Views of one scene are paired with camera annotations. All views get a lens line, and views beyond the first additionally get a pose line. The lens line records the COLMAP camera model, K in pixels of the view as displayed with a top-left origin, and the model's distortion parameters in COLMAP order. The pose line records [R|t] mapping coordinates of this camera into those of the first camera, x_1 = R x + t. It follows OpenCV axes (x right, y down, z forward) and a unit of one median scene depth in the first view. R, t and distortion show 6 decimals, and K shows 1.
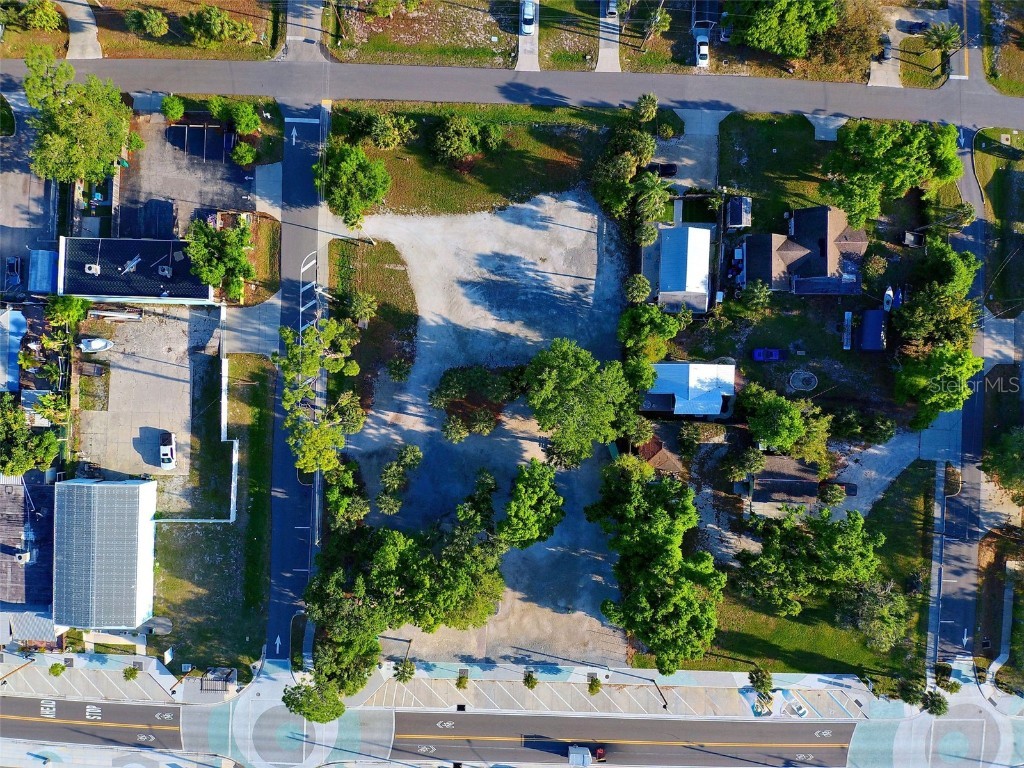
lens RADIAL K [[609.3, 0, 496.8], [0, 609.3, 397.9], [0, 0, 1]] dist [0.094216, -0.125128]
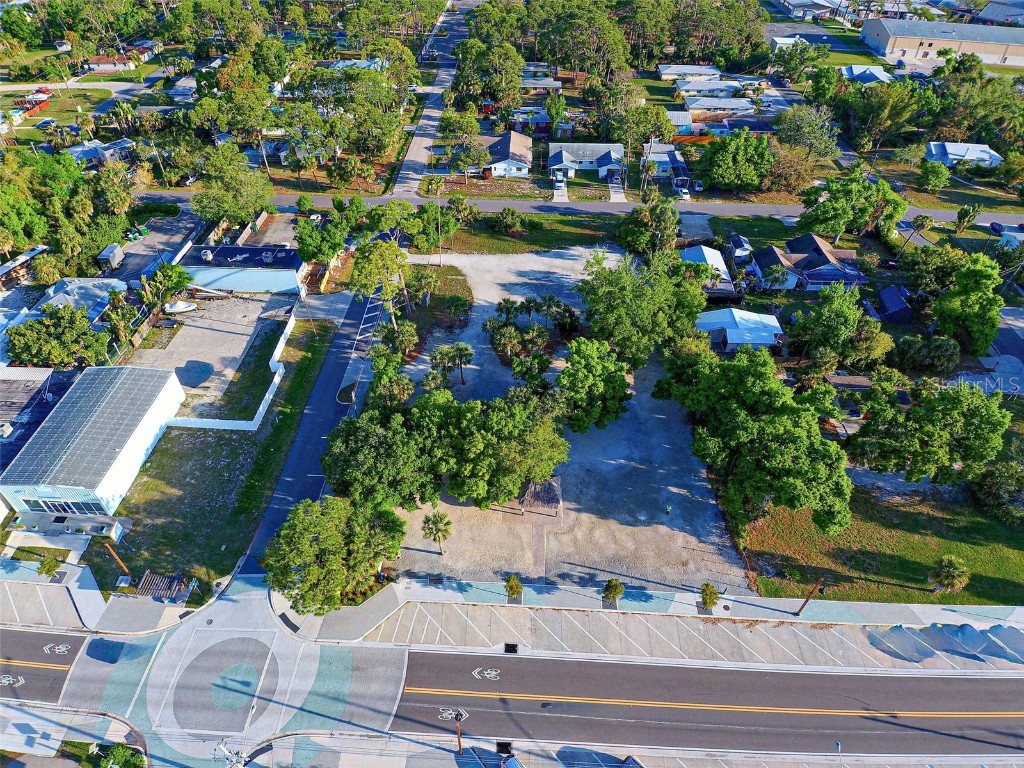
lens RADIAL K [[609.3, 0, 496.8], [0, 609.3, 397.9], [0, 0, 1]] dist [0.094216, -0.125128]
pose [[0.999703, 0.007557, -0.023177, -0.059540], [-0.022057, 0.685245, -0.727979, 0.796837], [0.010380, 0.728274, 0.685208, 0.366393]]
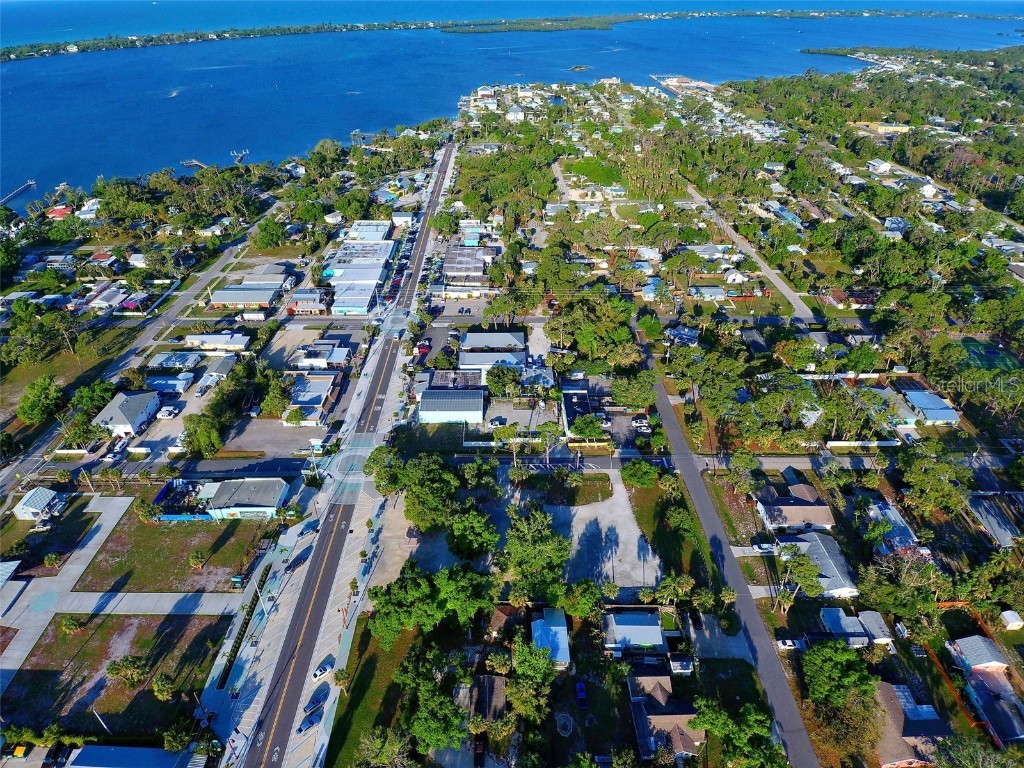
lens RADIAL K [[609.3, 0, 496.8], [0, 609.3, 397.9], [0, 0, 1]] dist [0.094216, -0.125128]
pose [[0.027041, 0.550413, -0.834455, 1.183625], [-0.999615, 0.020067, -0.019157, 0.121624], [0.006200, 0.834652, 0.550744, -0.251266]]
